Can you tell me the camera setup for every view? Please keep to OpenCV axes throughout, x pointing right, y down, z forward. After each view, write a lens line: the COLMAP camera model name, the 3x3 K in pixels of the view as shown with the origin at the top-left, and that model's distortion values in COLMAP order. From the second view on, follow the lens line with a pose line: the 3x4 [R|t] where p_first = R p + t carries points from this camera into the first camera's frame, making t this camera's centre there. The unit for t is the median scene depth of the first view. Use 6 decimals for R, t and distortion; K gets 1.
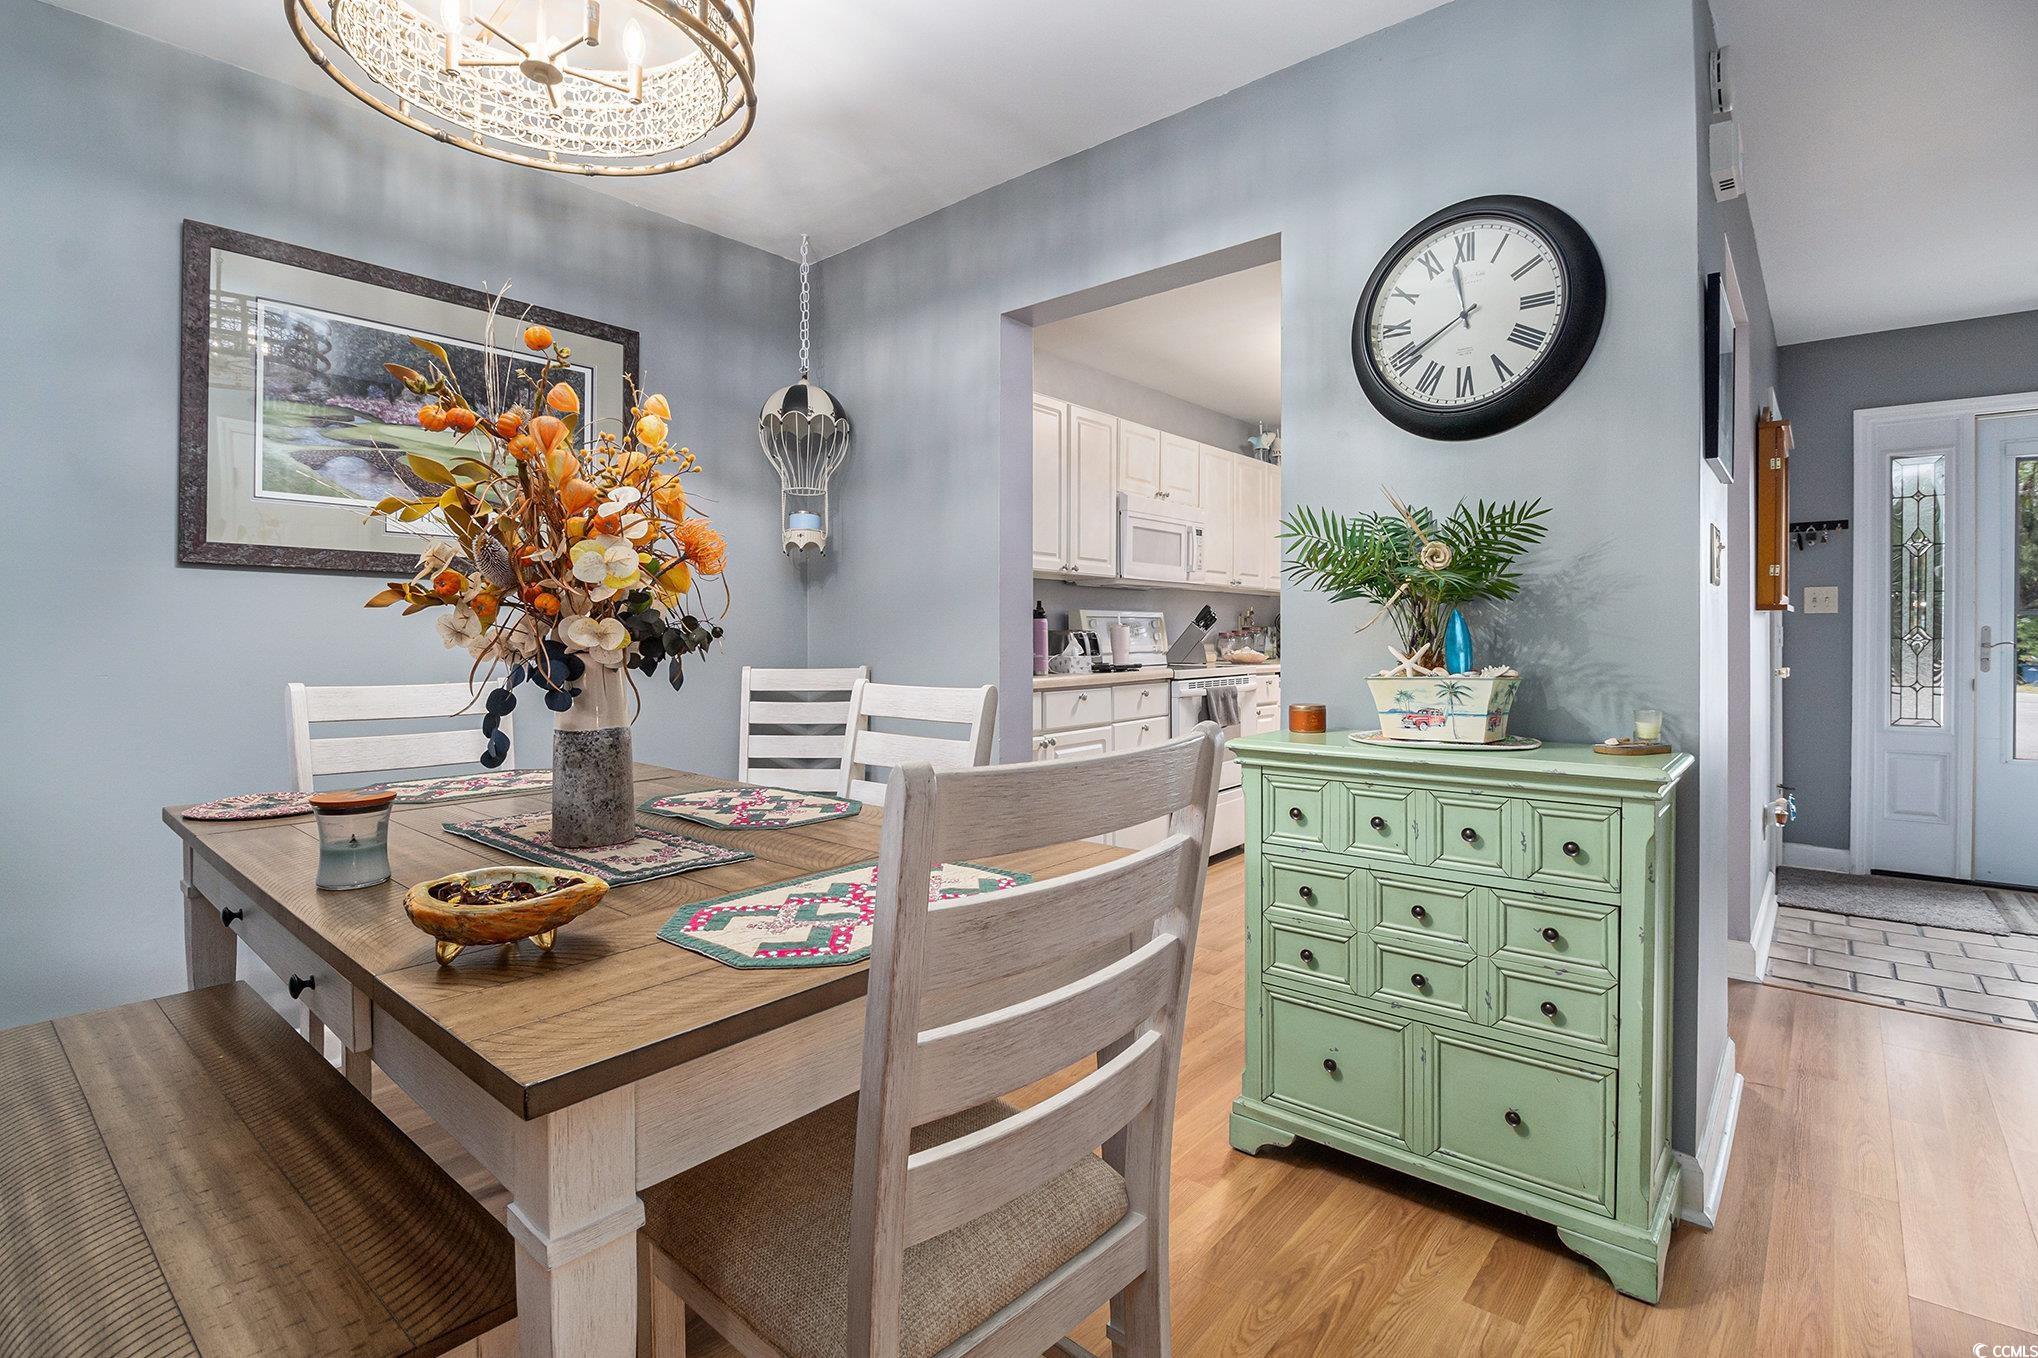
lens RADIAL K [[959.1, 0, 1026.7], [0, 959.1, 639.8], [0, 0, 1]] dist [-0.001729, -0.000083]
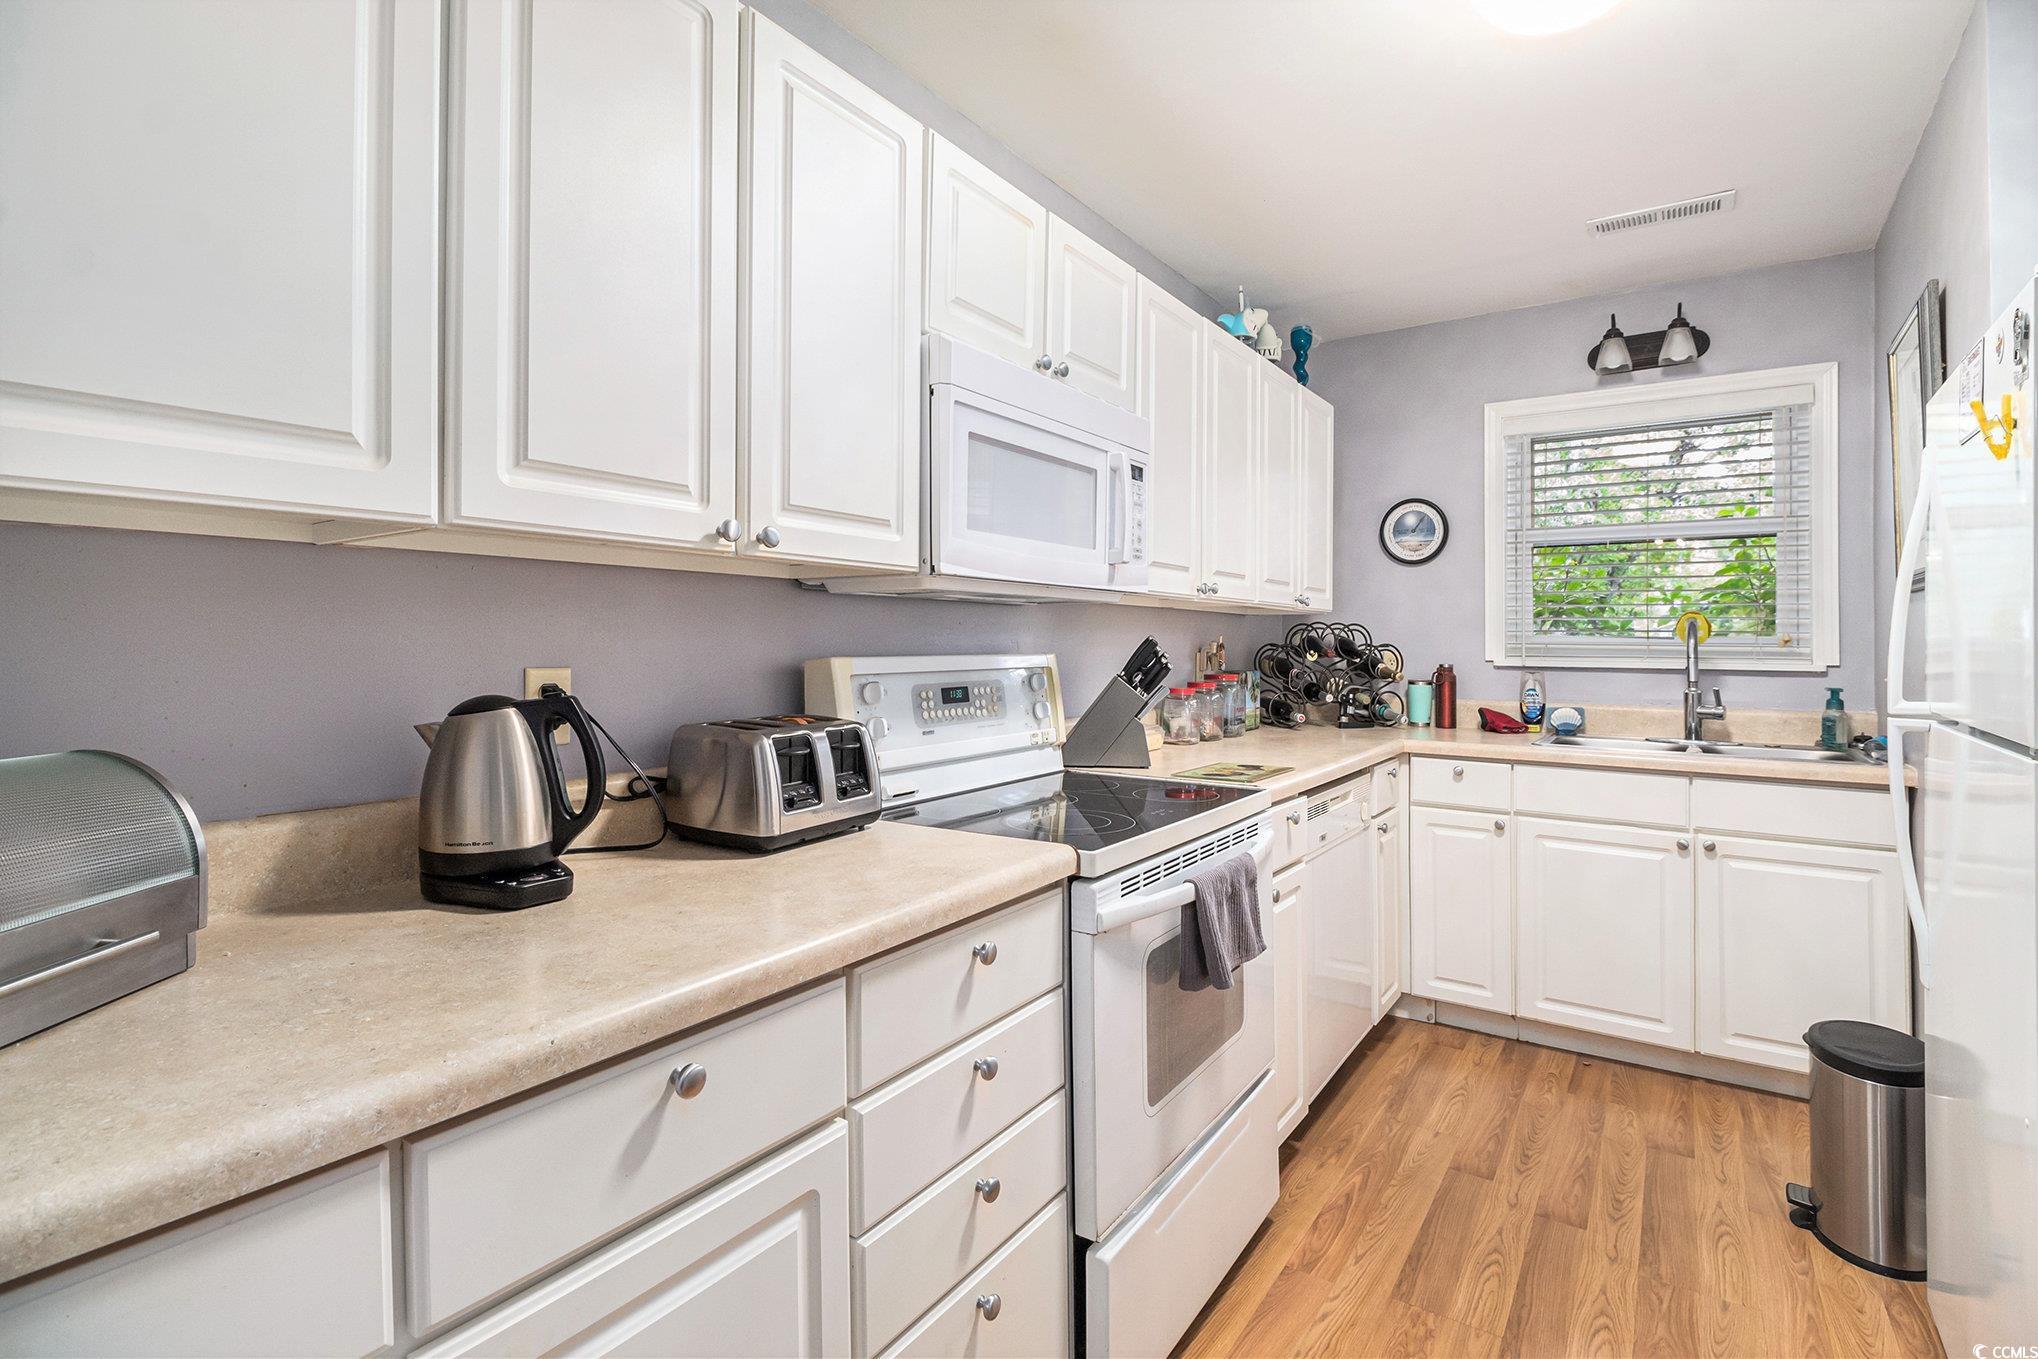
lens RADIAL K [[959.1, 0, 1022.8], [0, 959.1, 662.7], [0, 0, 1]] dist [-0.001729, -0.000083]
pose [[0.995477, -0.000592, 0.095004, 0.098197], [-0.000638, 0.999916, 0.012919, -0.035909], [-0.095004, -0.012921, 0.995393, 0.642994]]
